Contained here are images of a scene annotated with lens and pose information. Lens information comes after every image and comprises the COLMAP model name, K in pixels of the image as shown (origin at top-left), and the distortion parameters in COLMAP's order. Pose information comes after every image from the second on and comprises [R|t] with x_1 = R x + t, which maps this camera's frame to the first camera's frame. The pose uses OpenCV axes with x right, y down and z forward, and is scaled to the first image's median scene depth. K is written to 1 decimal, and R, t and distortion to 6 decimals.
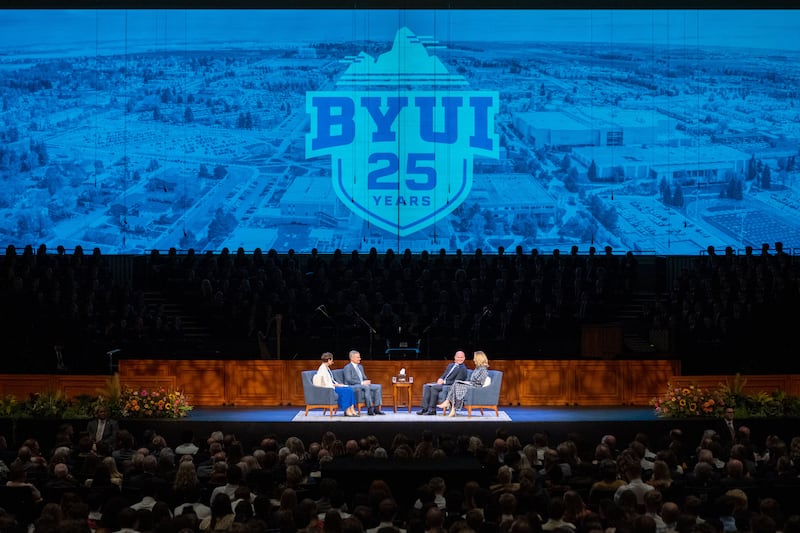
lens RADIAL K [[2423.7, 0, 400.4], [0, 2423.7, 266.7], [0, 0, 1]] dist [0.028860, 0.000000]
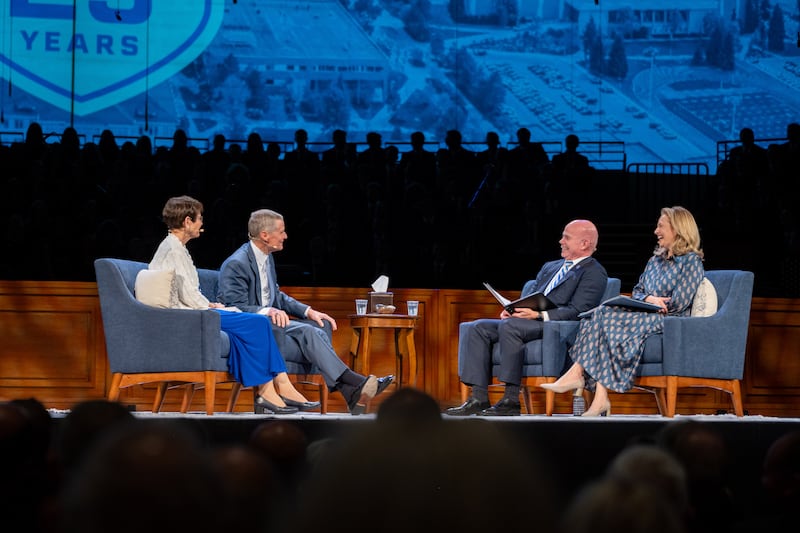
lens RADIAL K [[2423.7, 0, 399.2], [0, 2423.7, 267.0], [0, 0, 1]] dist [0.028860, 0.000000]
pose [[0.970048, 0.022966, 0.241825, -0.054227], [-0.010765, 0.998607, -0.051657, 0.042480], [-0.242674, 0.047507, 0.968944, 0.513354]]
